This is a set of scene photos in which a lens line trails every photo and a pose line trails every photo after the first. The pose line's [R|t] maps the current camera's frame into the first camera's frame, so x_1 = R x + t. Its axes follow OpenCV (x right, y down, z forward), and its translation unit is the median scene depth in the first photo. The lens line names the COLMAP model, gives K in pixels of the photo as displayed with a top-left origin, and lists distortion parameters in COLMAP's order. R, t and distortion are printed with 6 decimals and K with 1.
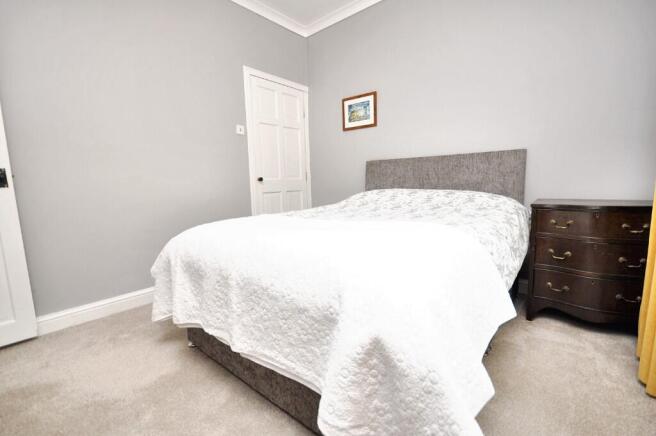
lens RADIAL K [[291.1, 0, 327.2], [0, 291.1, 217.5], [0, 0, 1]] dist [0.002595, -0.000387]
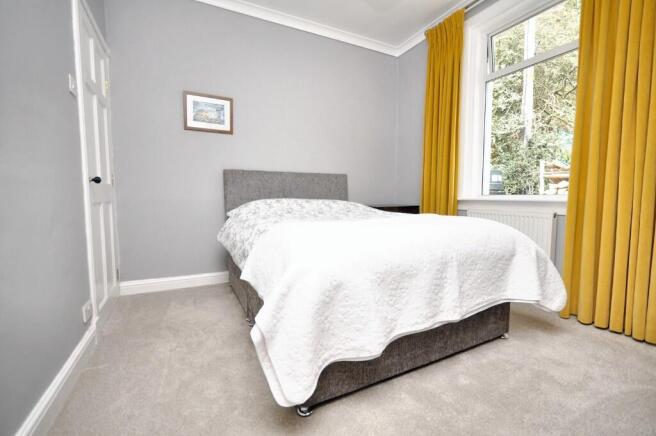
lens RADIAL K [[291.1, 0, 329.0], [0, 291.1, 218.4], [0, 0, 1]] dist [0.002595, -0.000387]
pose [[0.384230, -0.043917, 0.922192, -0.603343], [0.106214, 0.994338, 0.003099, -0.007462], [-0.917108, 0.096759, 0.386719, 0.364252]]
